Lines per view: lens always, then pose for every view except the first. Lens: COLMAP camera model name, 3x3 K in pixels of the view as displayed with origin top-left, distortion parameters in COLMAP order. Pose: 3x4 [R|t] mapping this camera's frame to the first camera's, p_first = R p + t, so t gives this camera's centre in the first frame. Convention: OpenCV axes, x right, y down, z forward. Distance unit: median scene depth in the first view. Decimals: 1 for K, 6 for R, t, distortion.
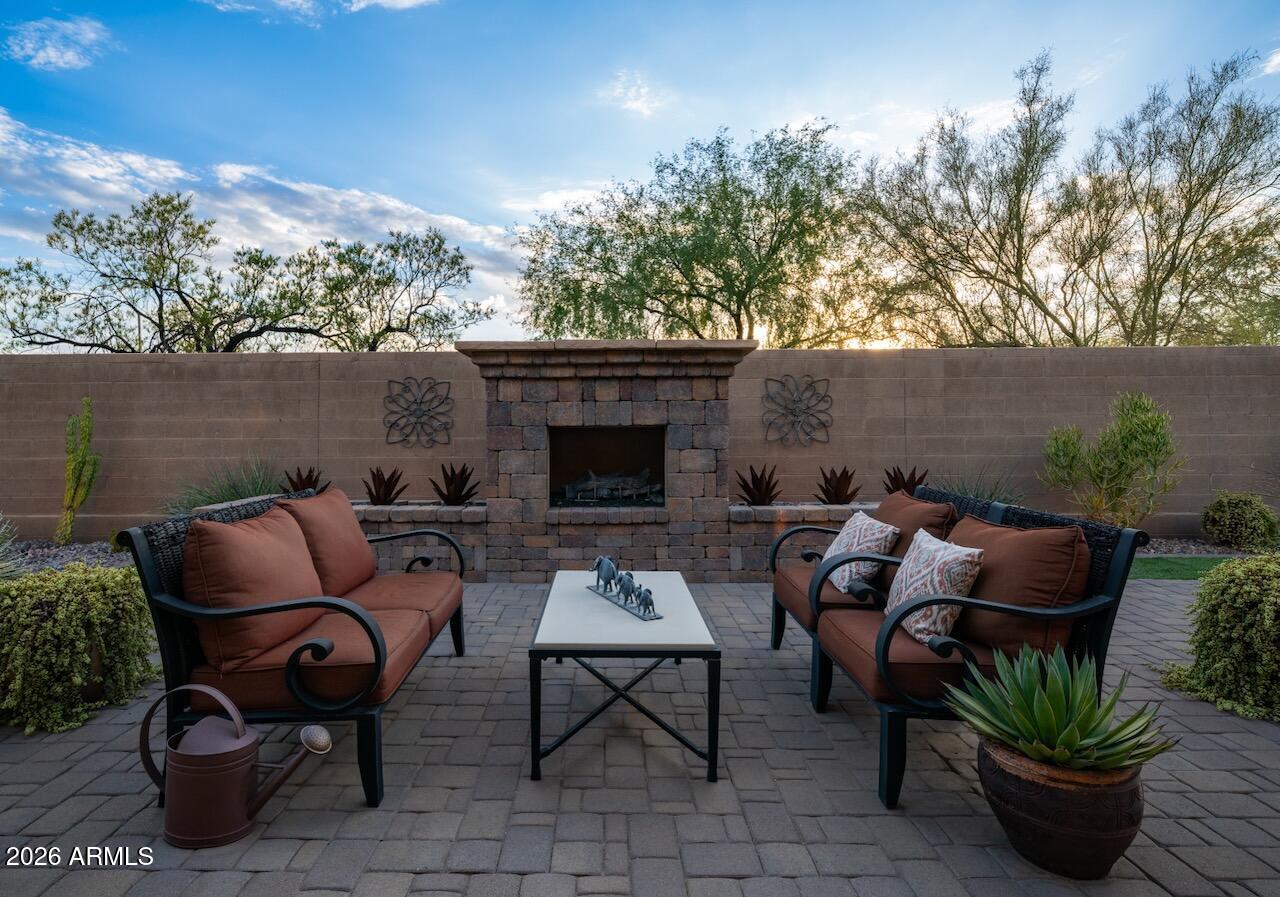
lens RADIAL K [[659.1, 0, 593.9], [0, 659.1, 402.0], [0, 0, 1]] dist [0.001582, 0.001219]
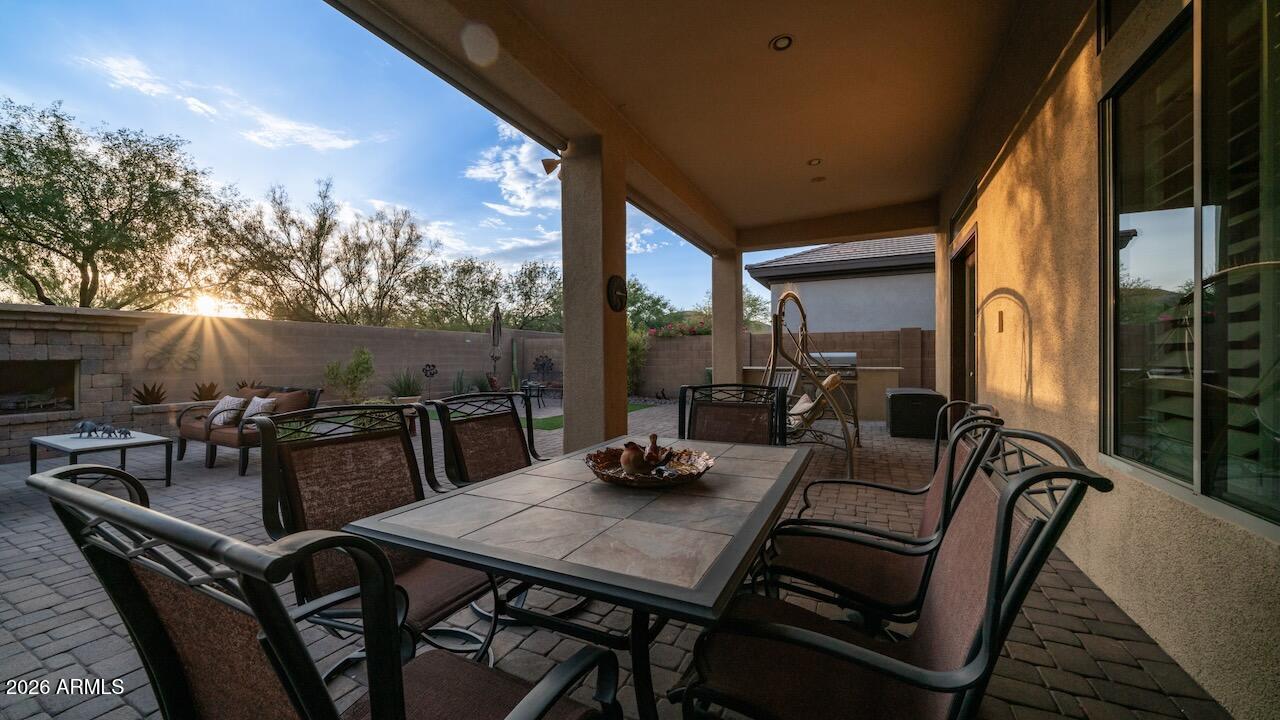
lens RADIAL K [[468.3, 0, 633.1], [0, 468.3, 367.8], [0, 0, 1]] dist [0.001170, 0.000225]
pose [[0.427103, -0.012745, 0.904113, -0.363009], [-0.037177, 0.998808, 0.031642, -0.033972], [-0.903438, -0.047127, 0.426120, -0.759768]]
